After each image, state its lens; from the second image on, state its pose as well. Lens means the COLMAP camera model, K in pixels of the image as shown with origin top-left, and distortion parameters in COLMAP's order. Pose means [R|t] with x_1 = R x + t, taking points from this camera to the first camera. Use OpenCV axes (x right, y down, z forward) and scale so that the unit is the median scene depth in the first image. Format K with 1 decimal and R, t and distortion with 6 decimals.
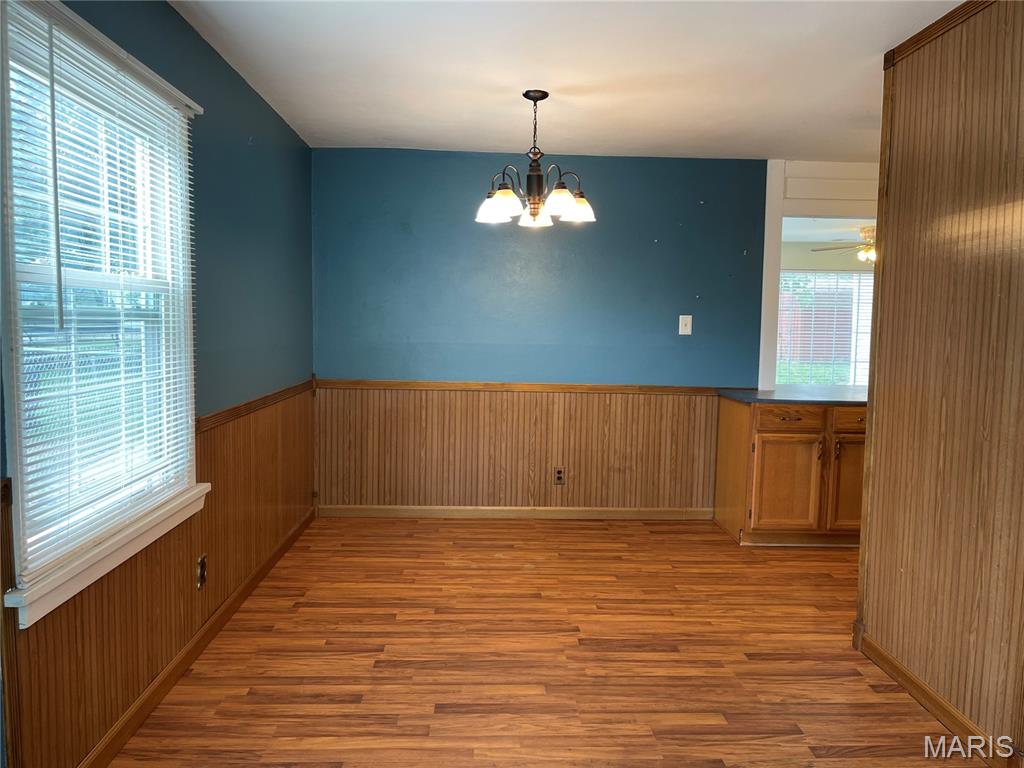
lens RADIAL K [[799.3, 0, 517.9], [0, 799.3, 383.4], [0, 0, 1]] dist [0.040054, -0.009089]
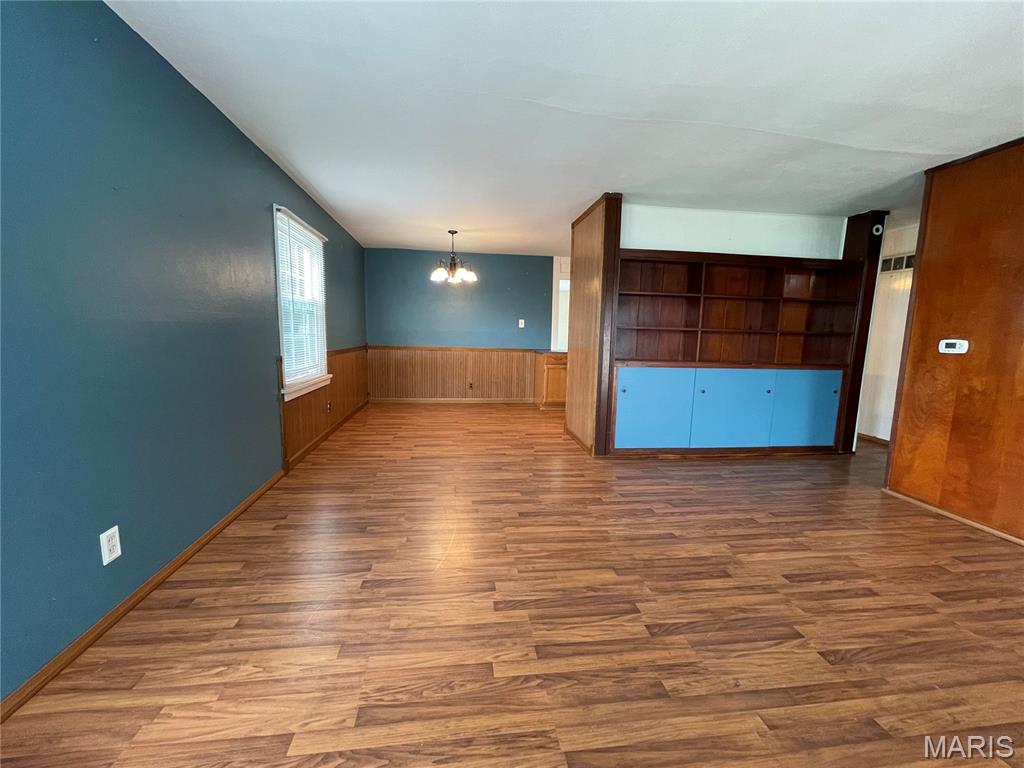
lens RADIAL K [[414.7, 0, 507.4], [0, 414.7, 384.6], [0, 0, 1]] dist [-0.000556, -0.000166]
pose [[0.996292, -0.009644, 0.085488, 0.063075], [0.005513, 0.998811, 0.048428, 0.060421], [-0.085854, -0.047777, 0.995162, -0.310985]]
